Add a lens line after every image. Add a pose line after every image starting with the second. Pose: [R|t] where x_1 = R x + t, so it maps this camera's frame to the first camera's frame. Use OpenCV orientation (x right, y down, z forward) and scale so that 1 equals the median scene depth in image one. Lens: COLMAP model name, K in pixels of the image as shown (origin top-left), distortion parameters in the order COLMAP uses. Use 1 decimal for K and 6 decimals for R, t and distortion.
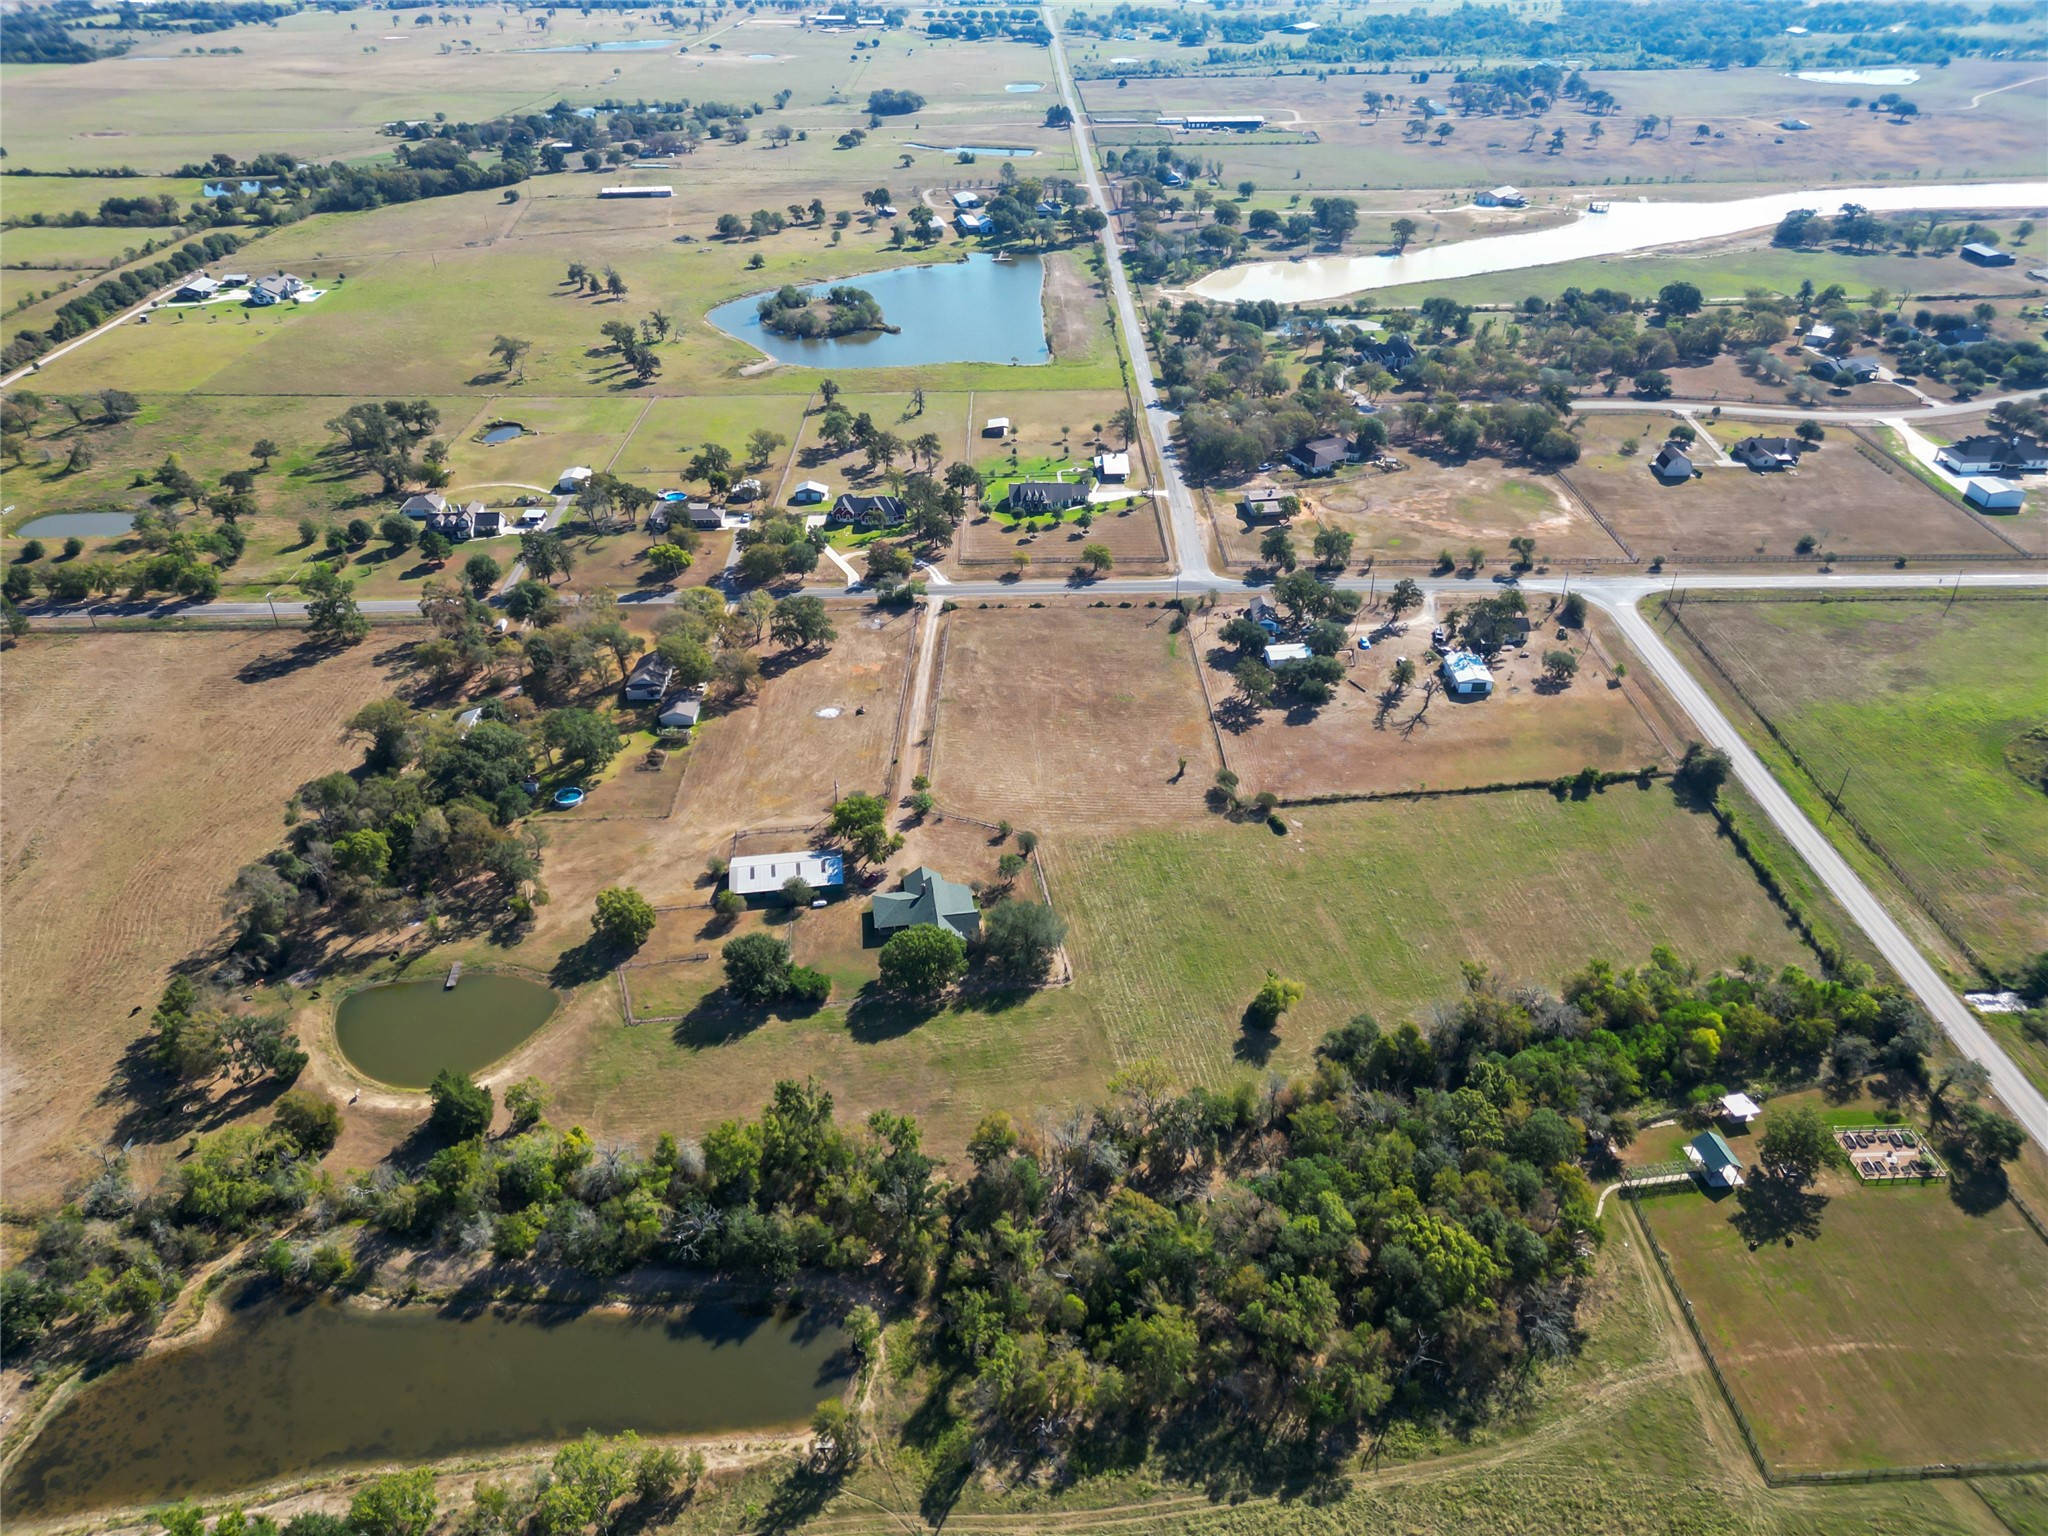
lens RADIAL K [[1448.3, 0, 1020.1], [0, 1448.3, 742.1], [0, 0, 1]] dist [0.071087, -0.070499]
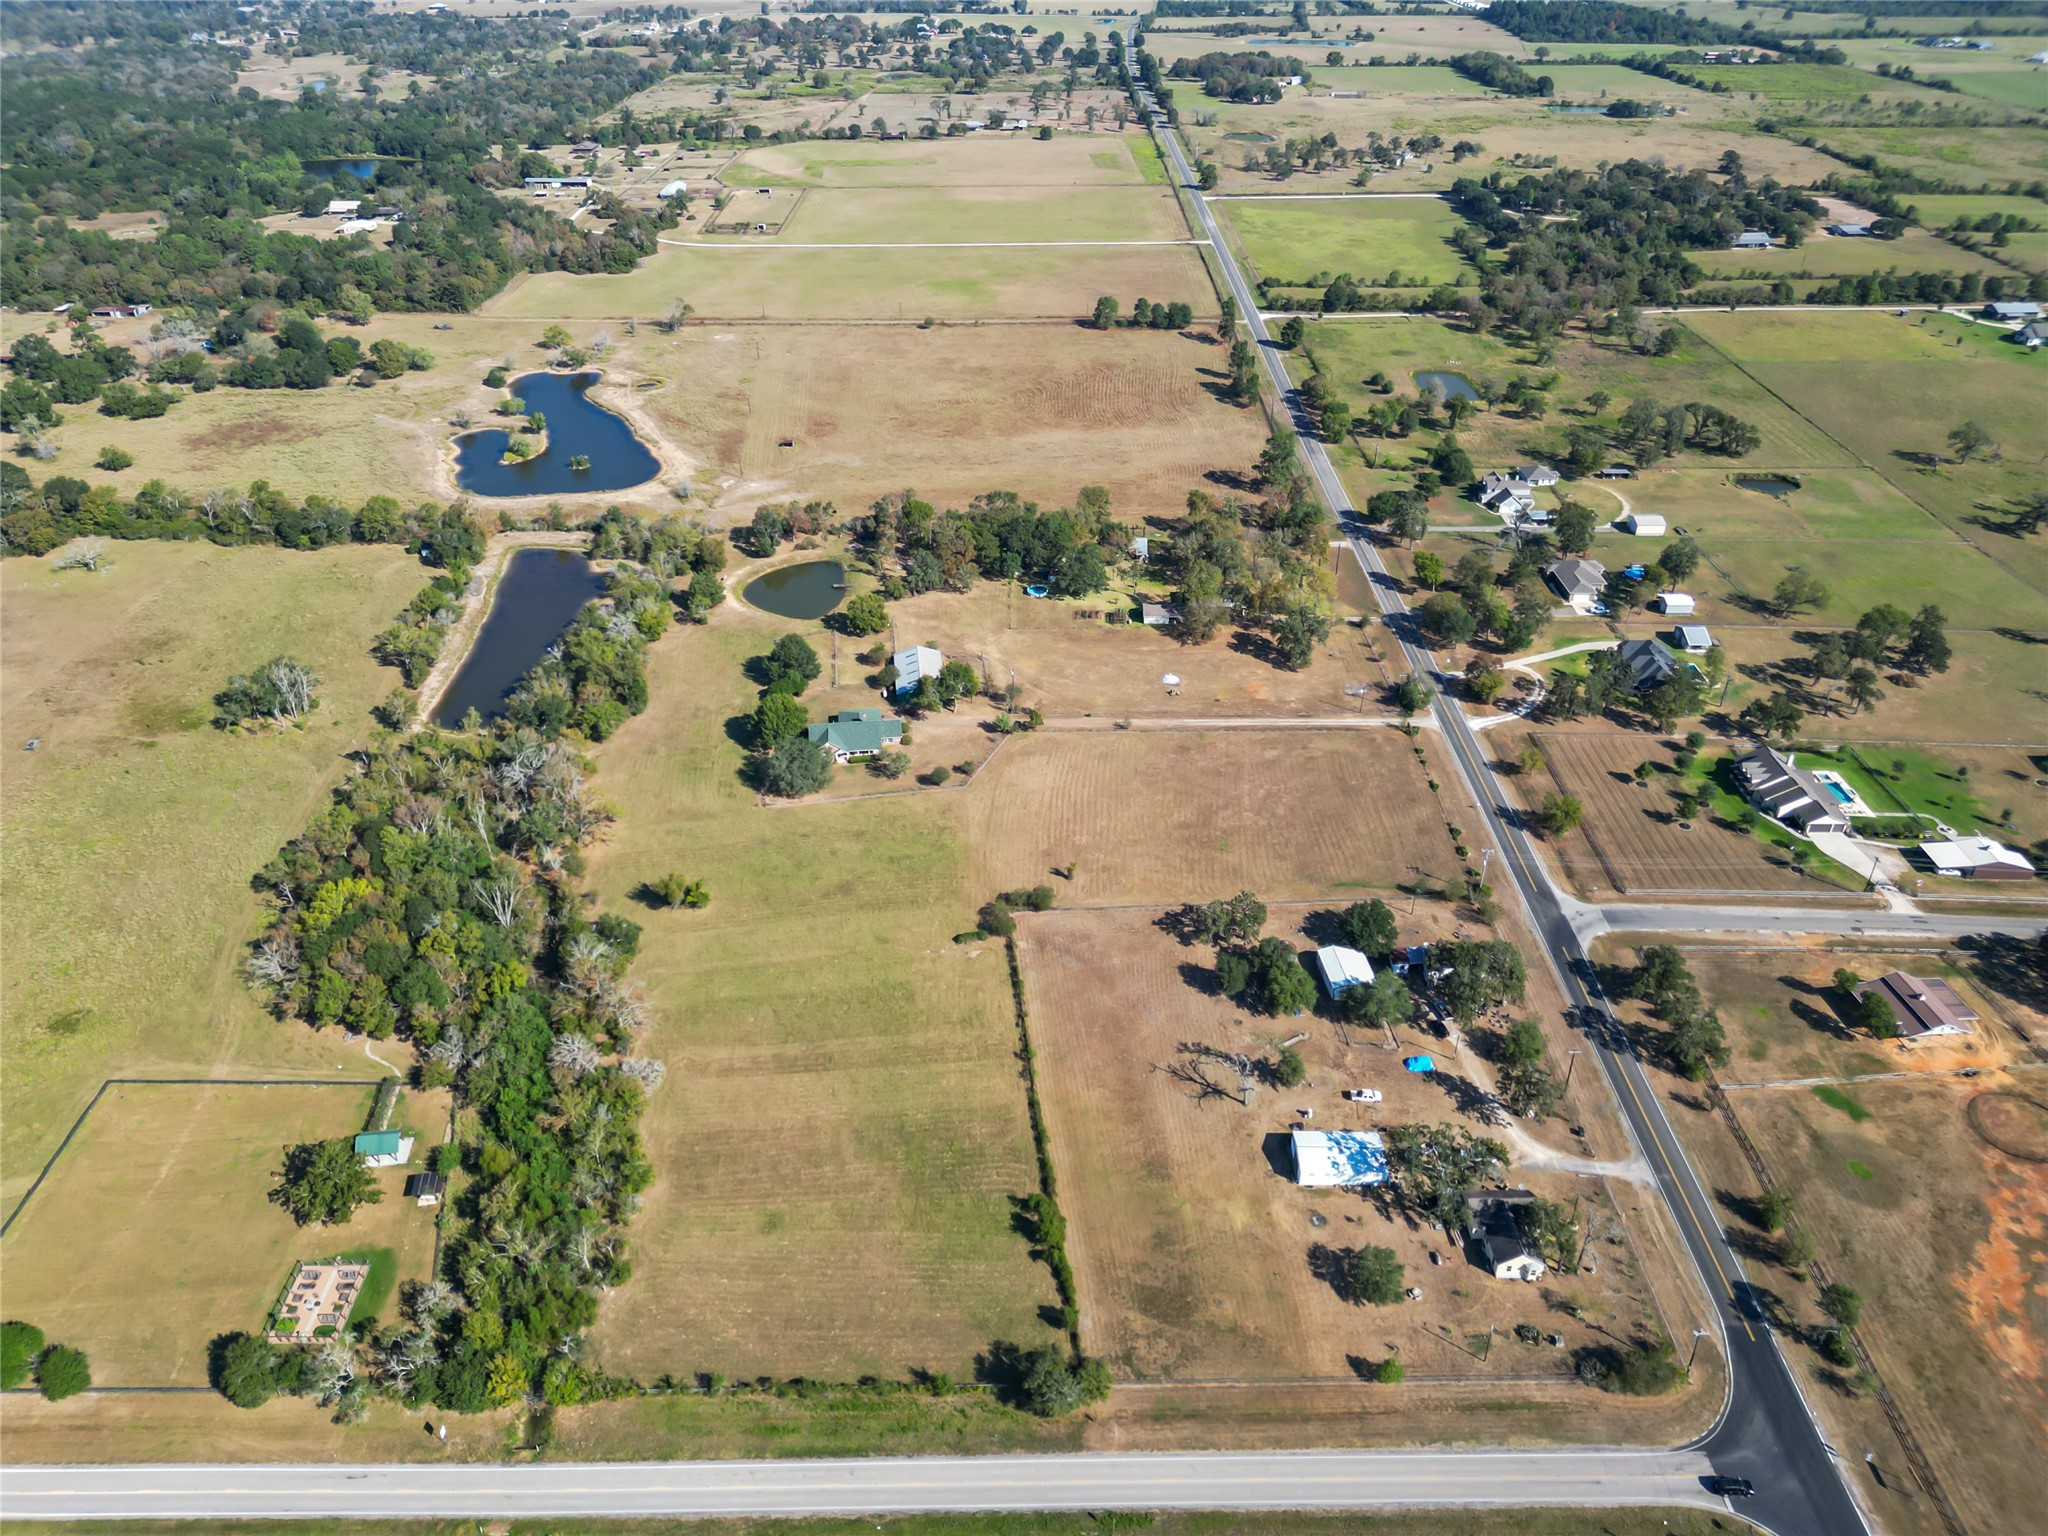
lens RADIAL K [[1448.3, 0, 1020.1], [0, 1448.3, 742.1], [0, 0, 1]] dist [0.071087, -0.070499]
pose [[-0.030904, 0.525376, -0.850309, 0.770808], [-0.519268, 0.718464, 0.462786, -0.406740], [0.854053, 0.455840, 0.250608, 0.649290]]
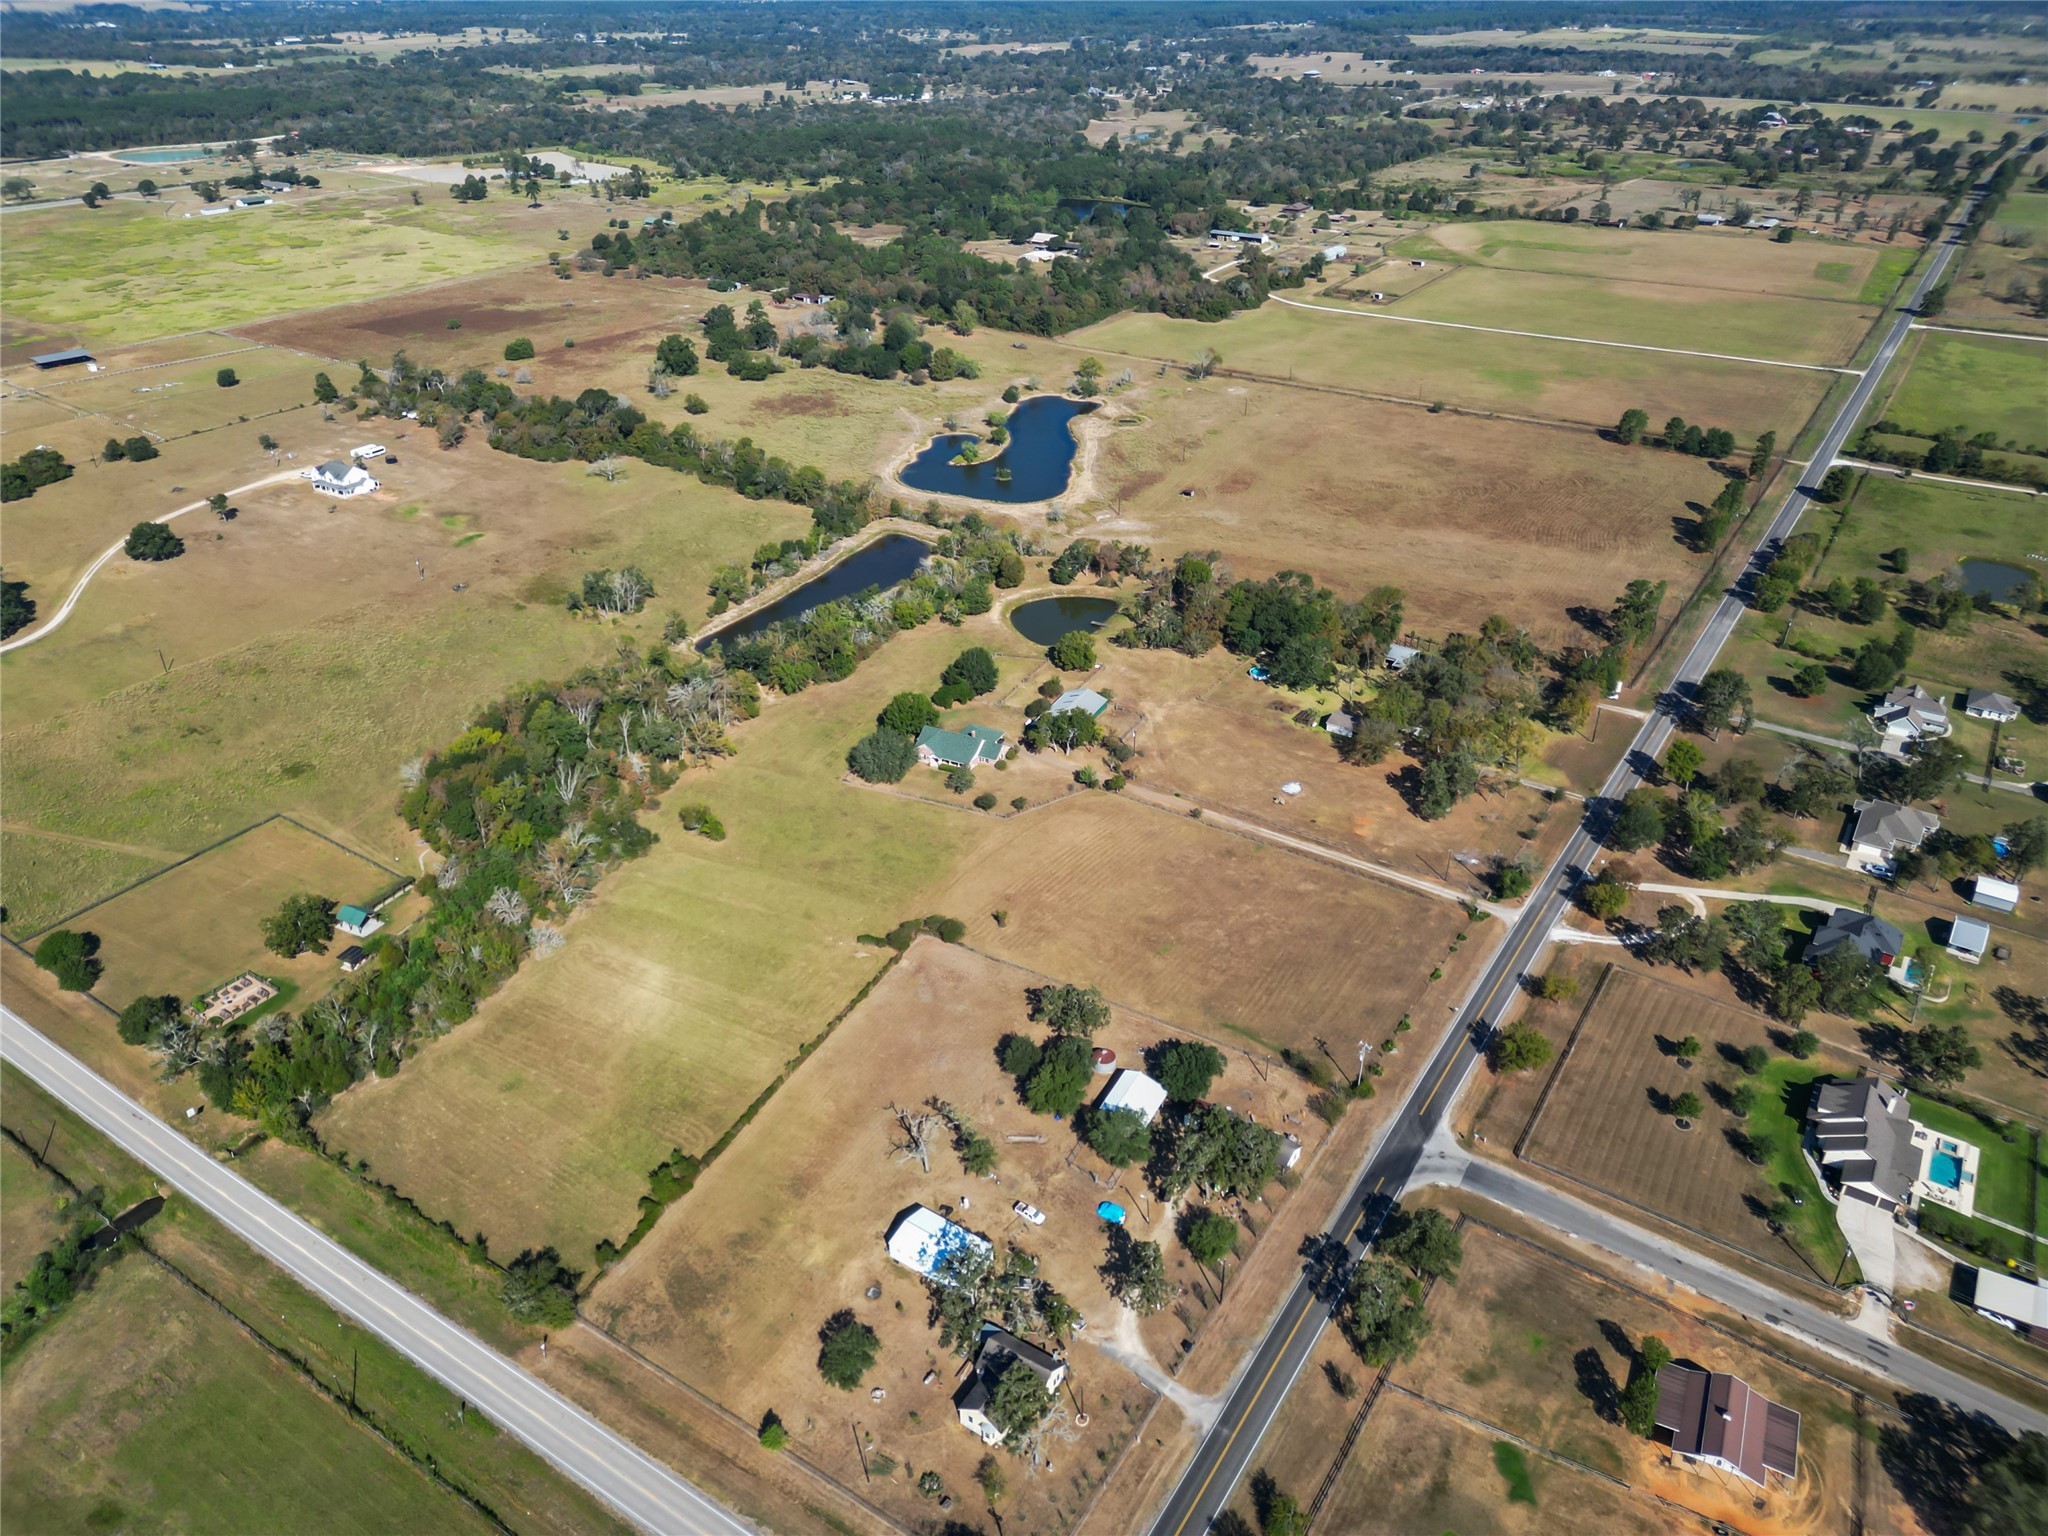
lens RADIAL K [[1448.3, 0, 1020.1], [0, 1448.3, 742.1], [0, 0, 1]] dist [0.071087, -0.070499]
pose [[-0.577871, 0.401497, -0.710538, 0.650335], [-0.422522, 0.597684, 0.681359, -0.619932], [0.698241, 0.693956, -0.175743, 0.999559]]
